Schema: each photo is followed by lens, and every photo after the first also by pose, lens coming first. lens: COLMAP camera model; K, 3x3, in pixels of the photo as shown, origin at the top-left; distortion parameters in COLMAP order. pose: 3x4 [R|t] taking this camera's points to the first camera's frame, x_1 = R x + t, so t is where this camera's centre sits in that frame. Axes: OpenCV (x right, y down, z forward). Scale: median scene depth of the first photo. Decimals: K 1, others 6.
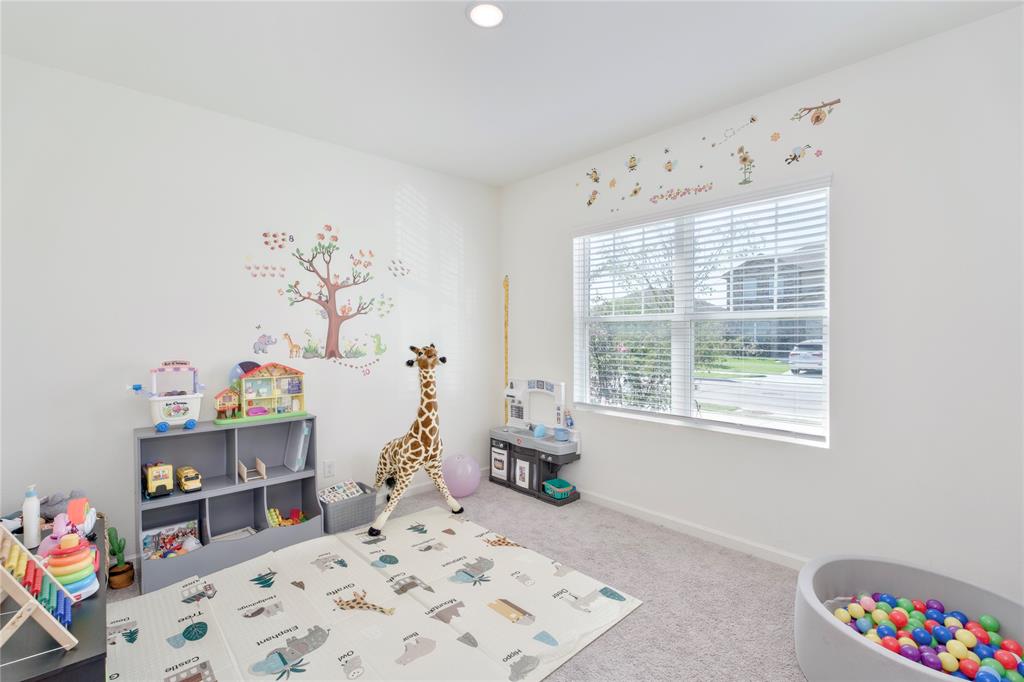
lens RADIAL K [[470.7, 0, 512.0], [0, 470.7, 341.1], [0, 0, 1]] dist [-0.000218, 0.000628]
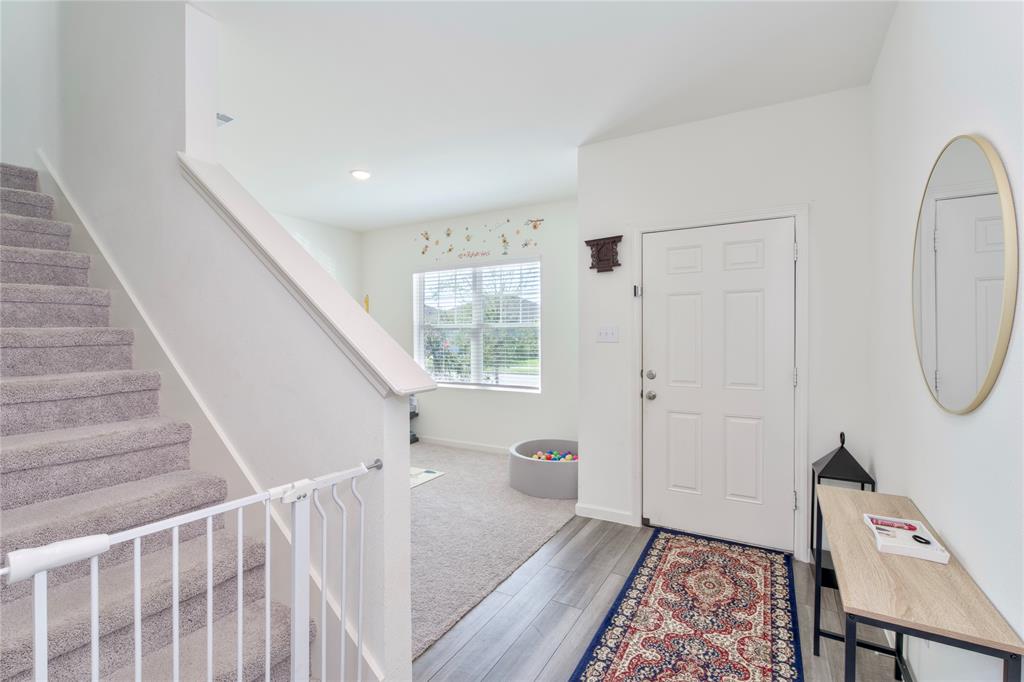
lens RADIAL K [[470.7, 0, 512.1], [0, 470.7, 342.2], [0, 0, 1]] dist [-0.000218, 0.000628]
pose [[0.953818, -0.005942, 0.300326, -0.030598], [0.005897, 0.999982, 0.001057, 0.006848], [-0.300327, 0.000763, 0.953836, -0.686860]]
